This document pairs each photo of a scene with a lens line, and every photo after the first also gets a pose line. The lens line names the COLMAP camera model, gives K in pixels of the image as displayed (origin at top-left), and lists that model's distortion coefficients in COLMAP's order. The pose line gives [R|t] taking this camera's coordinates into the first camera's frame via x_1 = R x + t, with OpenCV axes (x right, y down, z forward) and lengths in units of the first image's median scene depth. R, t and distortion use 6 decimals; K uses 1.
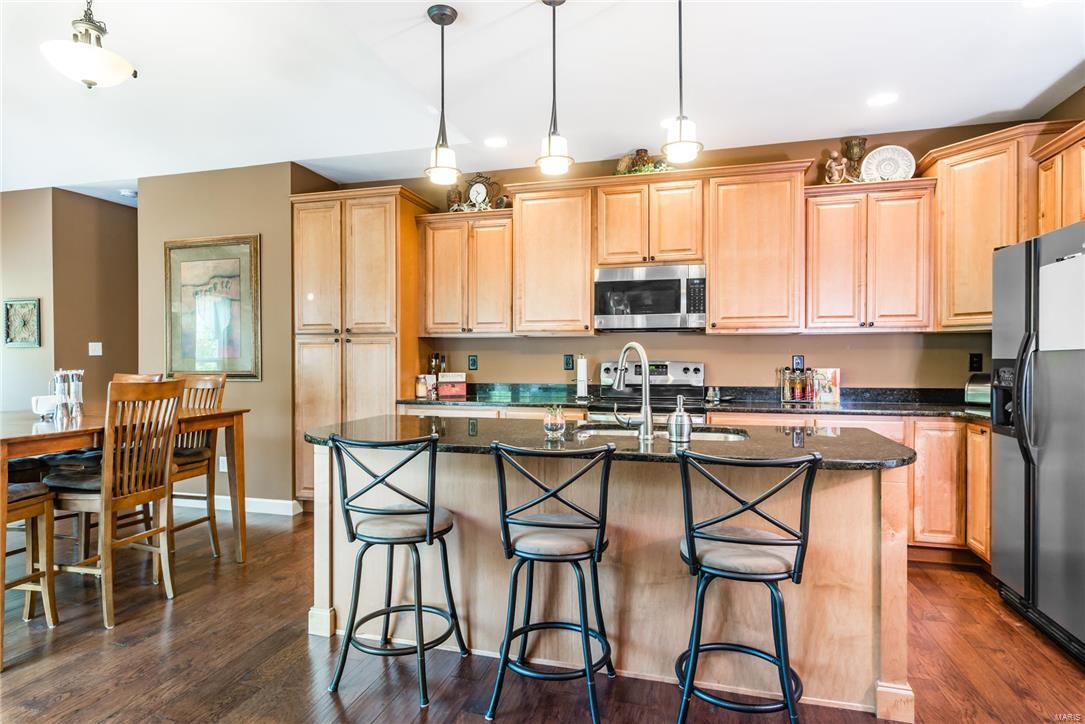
lens RADIAL K [[587.0, 0, 539.4], [0, 587.0, 360.8], [0, 0, 1]] dist [-0.008133, 0.000354]
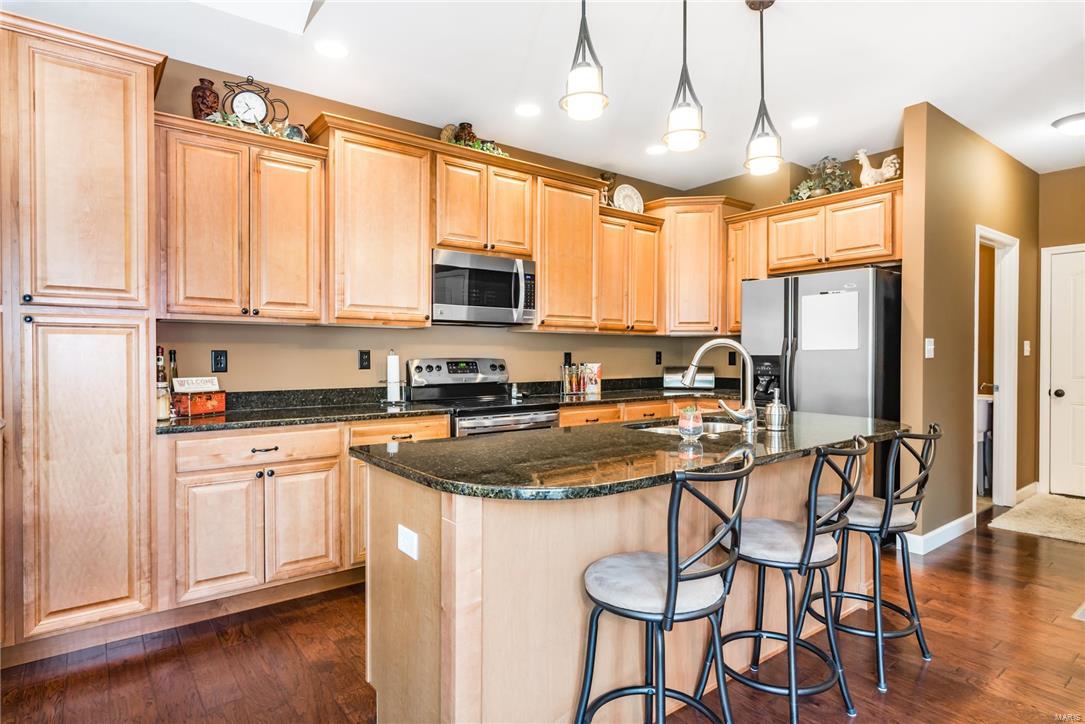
lens RADIAL K [[587.0, 0, 534.2], [0, 587.0, 358.7], [0, 0, 1]] dist [-0.008133, 0.000354]
pose [[0.602640, -0.003236, 0.798007, -0.487889], [0.003605, 0.999993, 0.001333, 0.000730], [-0.798005, 0.002073, 0.602647, 0.374444]]
